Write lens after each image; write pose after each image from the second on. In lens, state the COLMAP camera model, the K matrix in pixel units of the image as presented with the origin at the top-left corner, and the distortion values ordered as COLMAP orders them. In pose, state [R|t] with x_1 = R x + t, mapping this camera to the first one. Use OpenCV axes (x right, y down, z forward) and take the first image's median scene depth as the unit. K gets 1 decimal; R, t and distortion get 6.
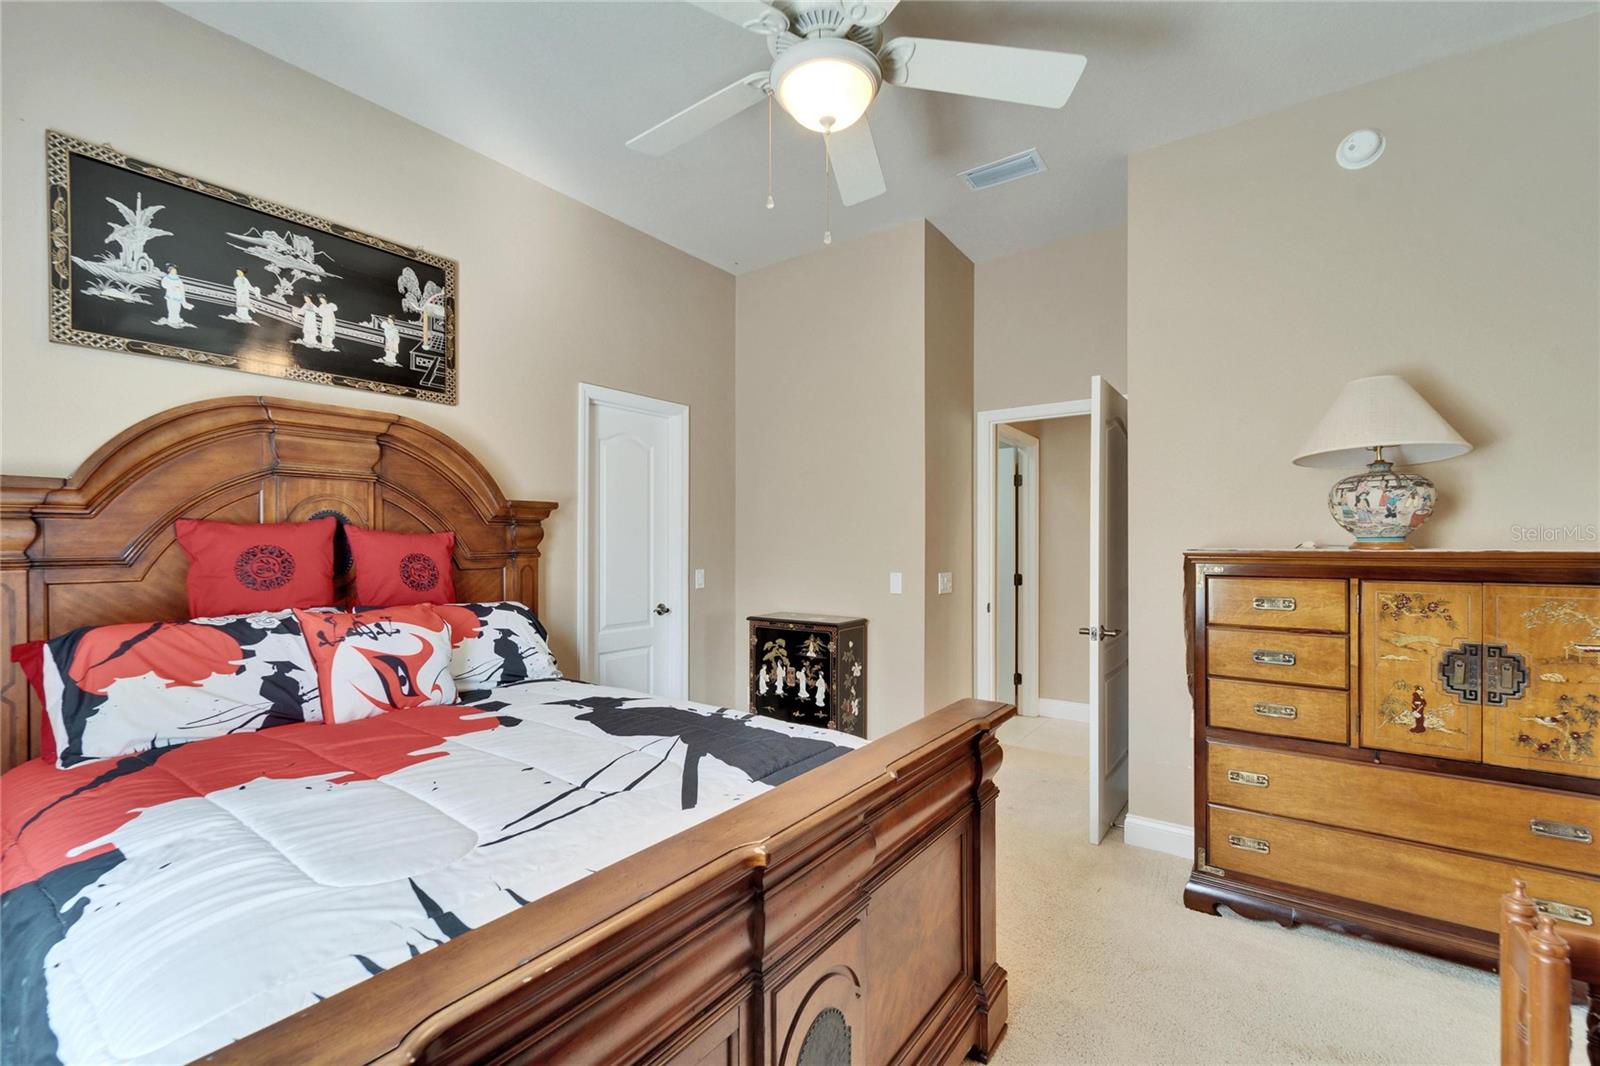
lens RADIAL K [[662.4, 0, 820.3], [0, 662.4, 537.3], [0, 0, 1]] dist [-0.000853, -0.000052]
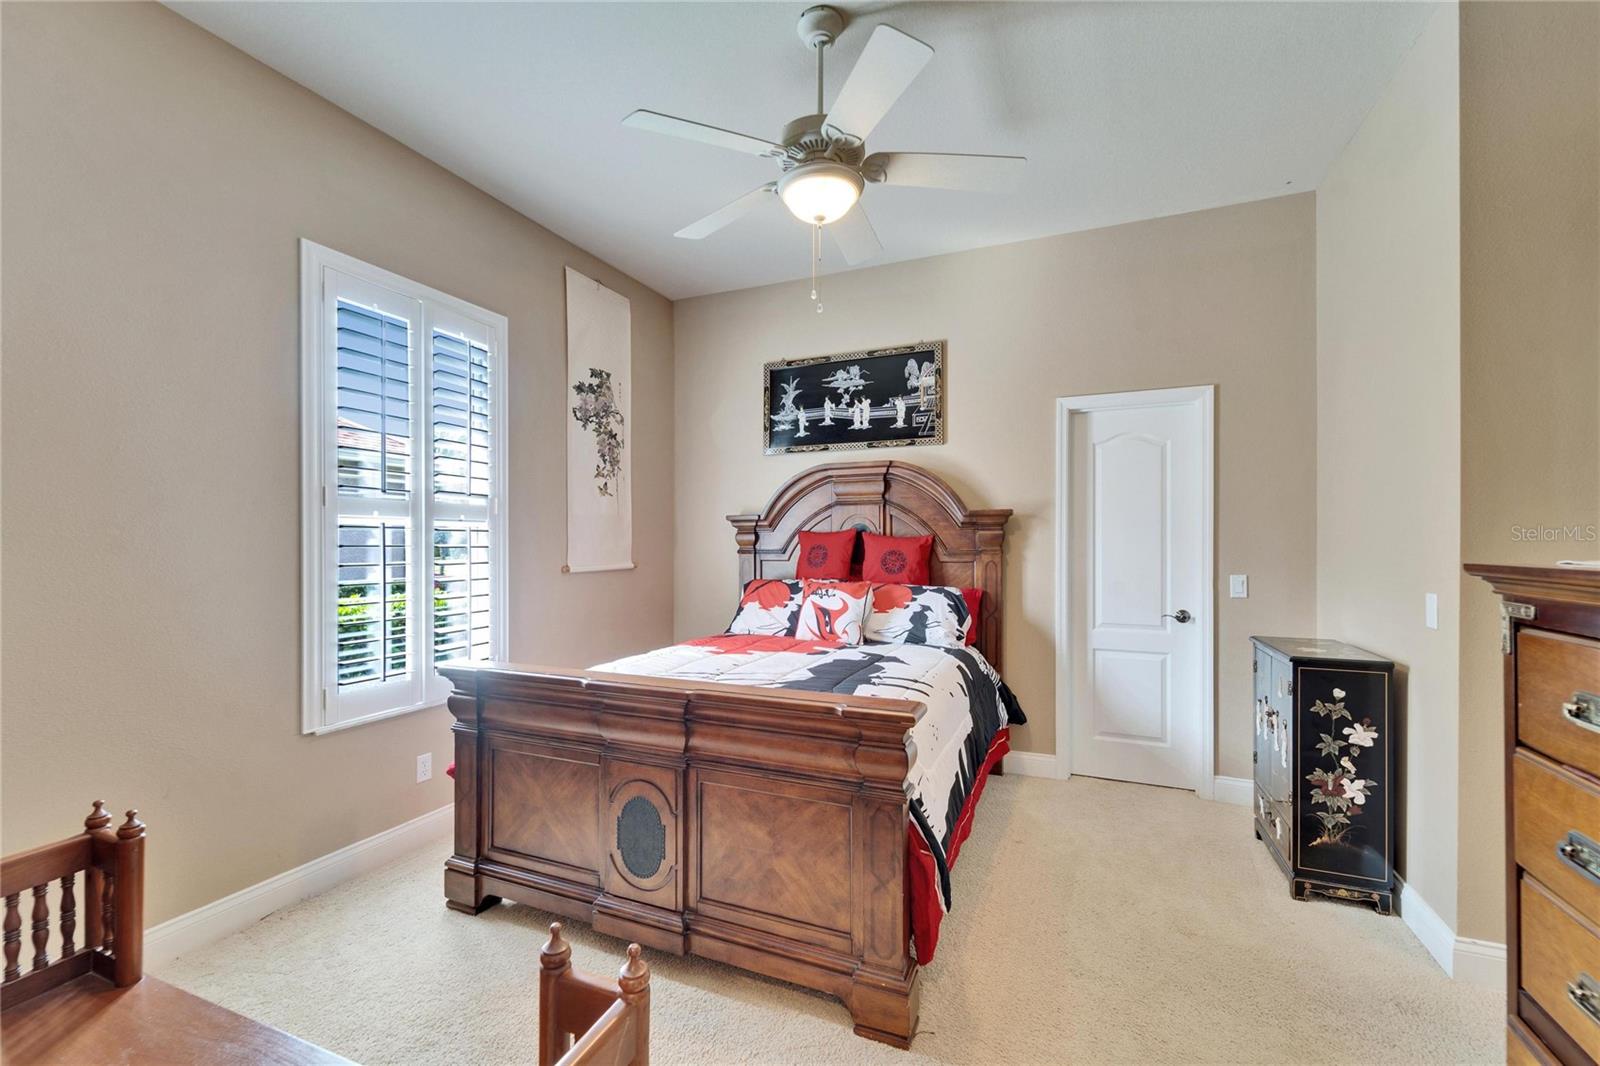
lens RADIAL K [[662.4, 0, 820.3], [0, 662.4, 537.3], [0, 0, 1]] dist [-0.000853, -0.000052]
pose [[0.239908, -0.008194, -0.970761, 0.833427], [0.006829, 0.999954, -0.006752, 0.004798], [0.970772, -0.005010, 0.239953, 0.470645]]
